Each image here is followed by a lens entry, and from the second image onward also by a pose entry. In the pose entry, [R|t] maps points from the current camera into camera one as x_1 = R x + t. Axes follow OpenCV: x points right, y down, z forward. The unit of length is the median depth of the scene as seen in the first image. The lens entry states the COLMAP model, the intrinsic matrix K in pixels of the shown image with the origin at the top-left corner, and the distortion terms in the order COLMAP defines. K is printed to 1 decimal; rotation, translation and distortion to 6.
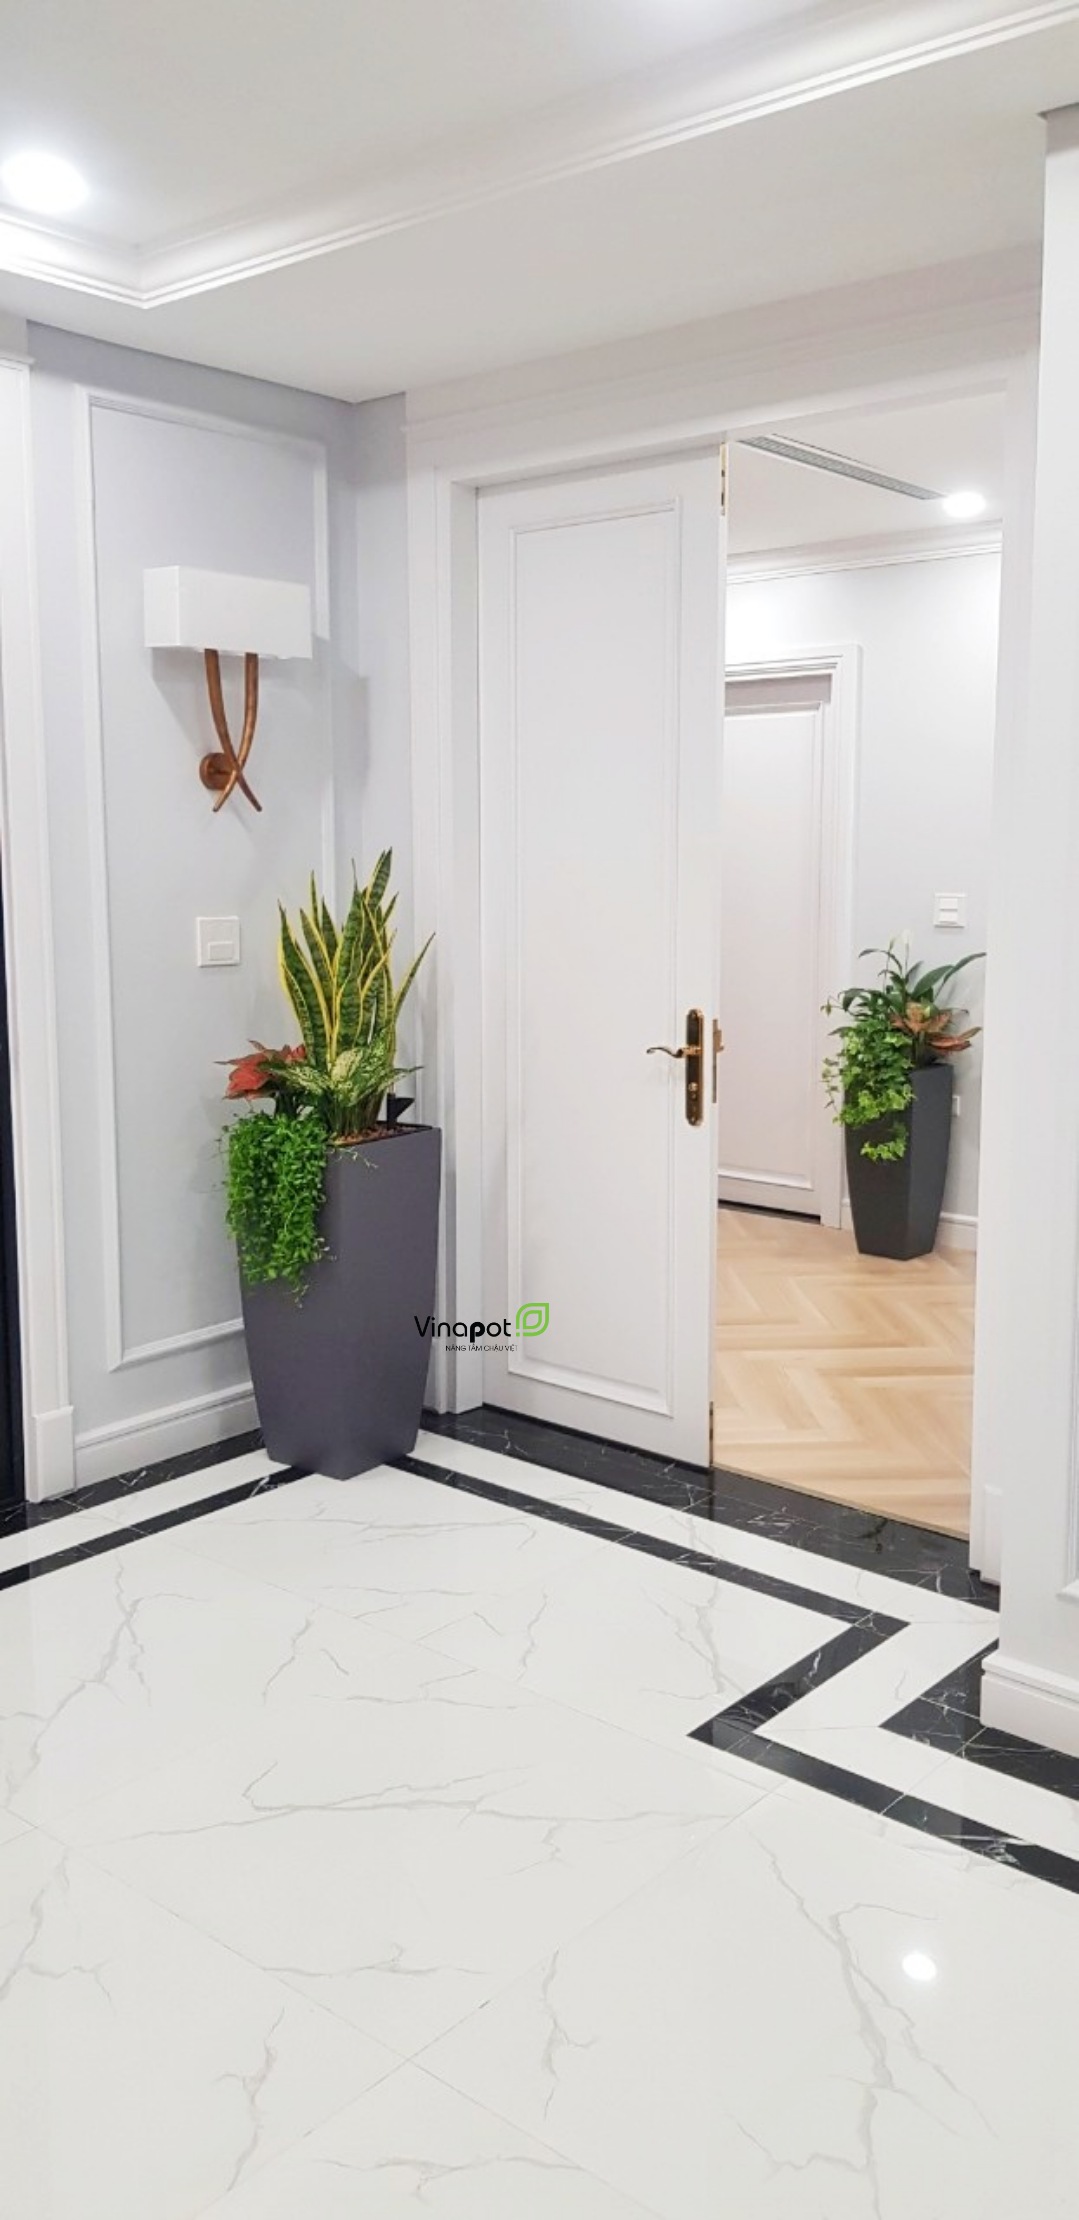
lens RADIAL K [[1738.8, 0, 538.5], [0, 1738.8, 1113.6], [0, 0, 1]] dist [-0.000671, -0.004230]
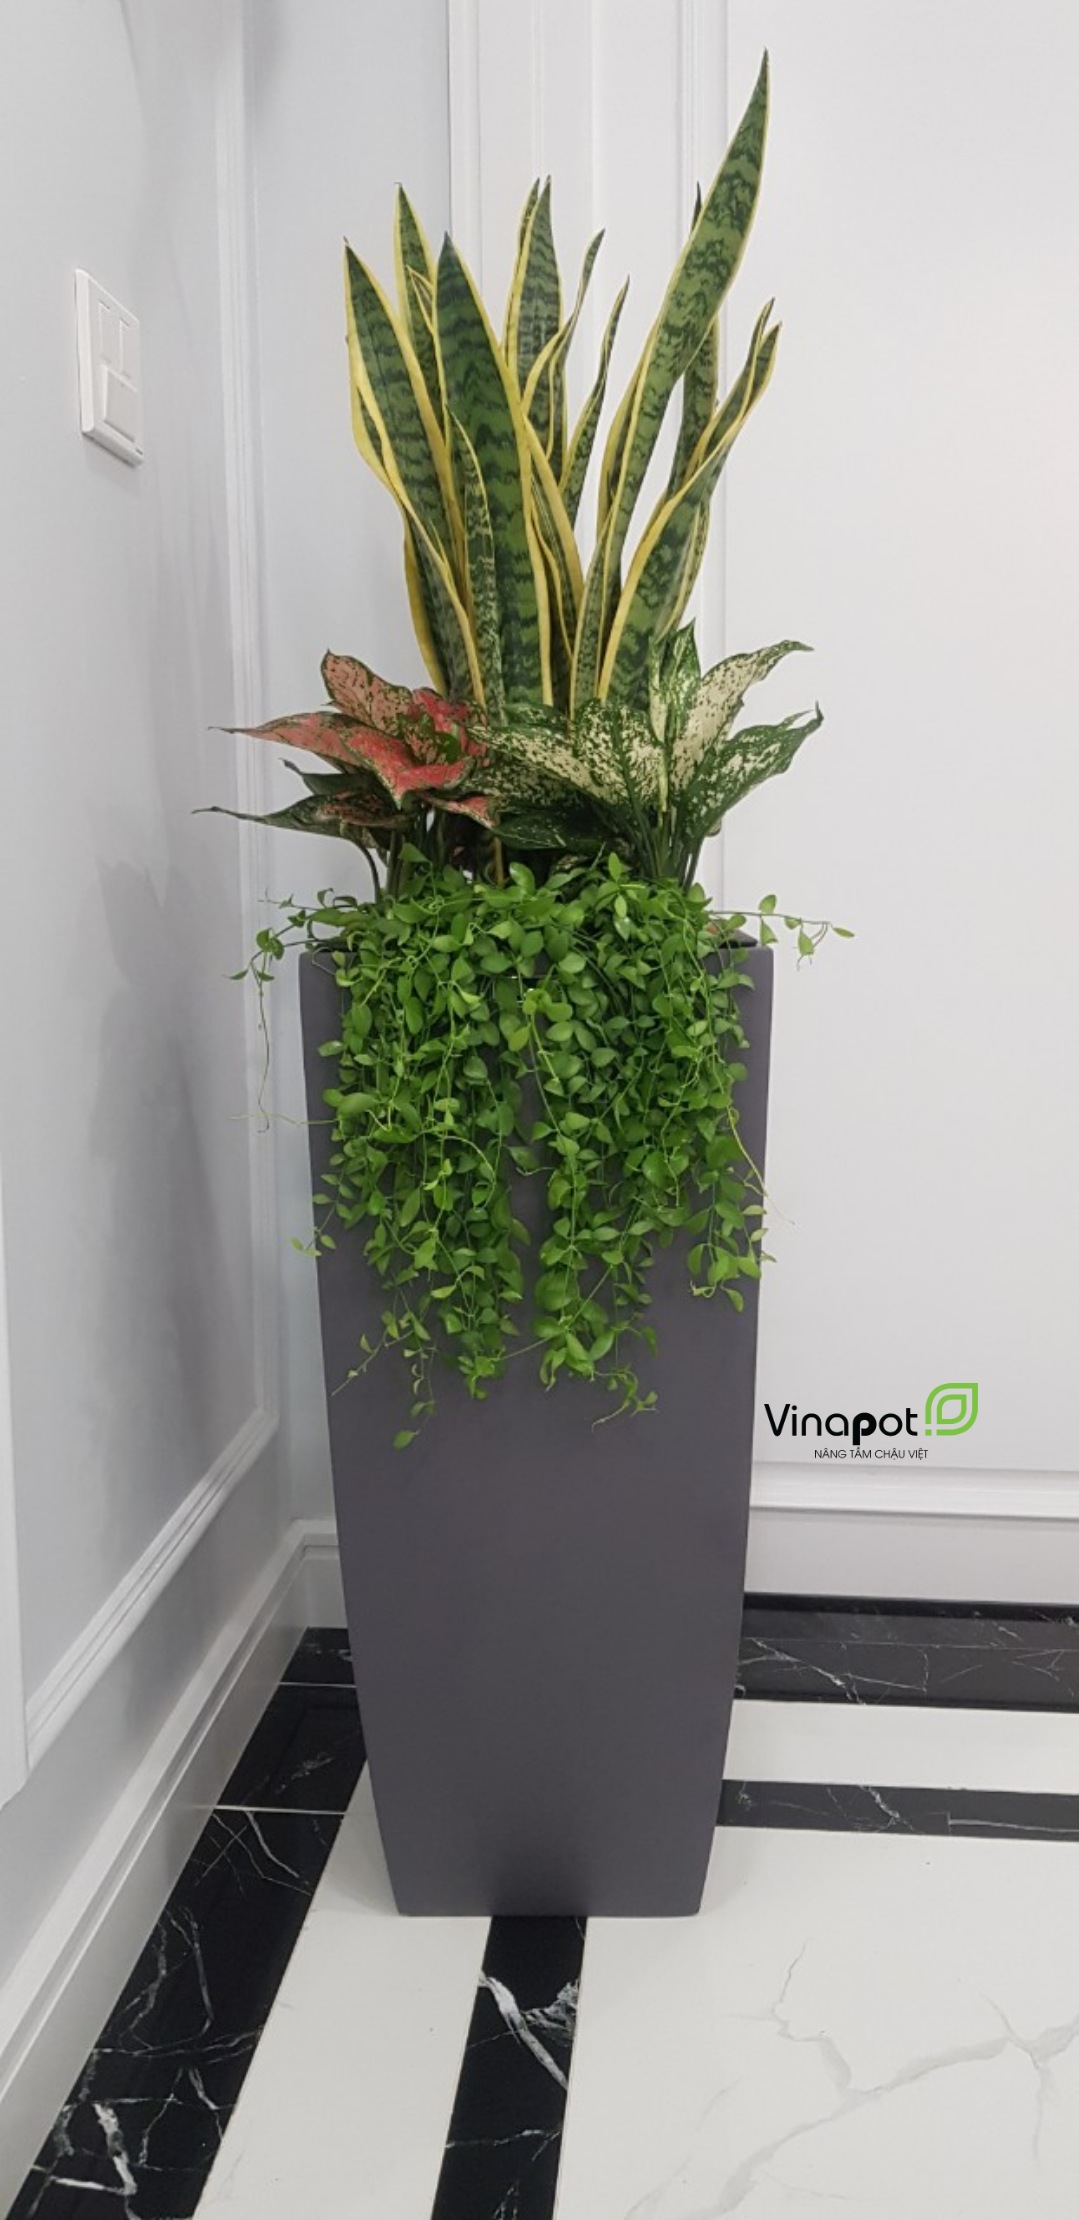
lens RADIAL K [[1738.8, 0, 536.8], [0, 1738.8, 1100.1], [0, 0, 1]] dist [-0.000671, -0.004230]
pose [[0.808248, -0.081058, 0.583236, -0.323283], [0.086820, 0.996059, 0.018117, 0.036789], [-0.582406, 0.035994, 0.812101, 0.710537]]
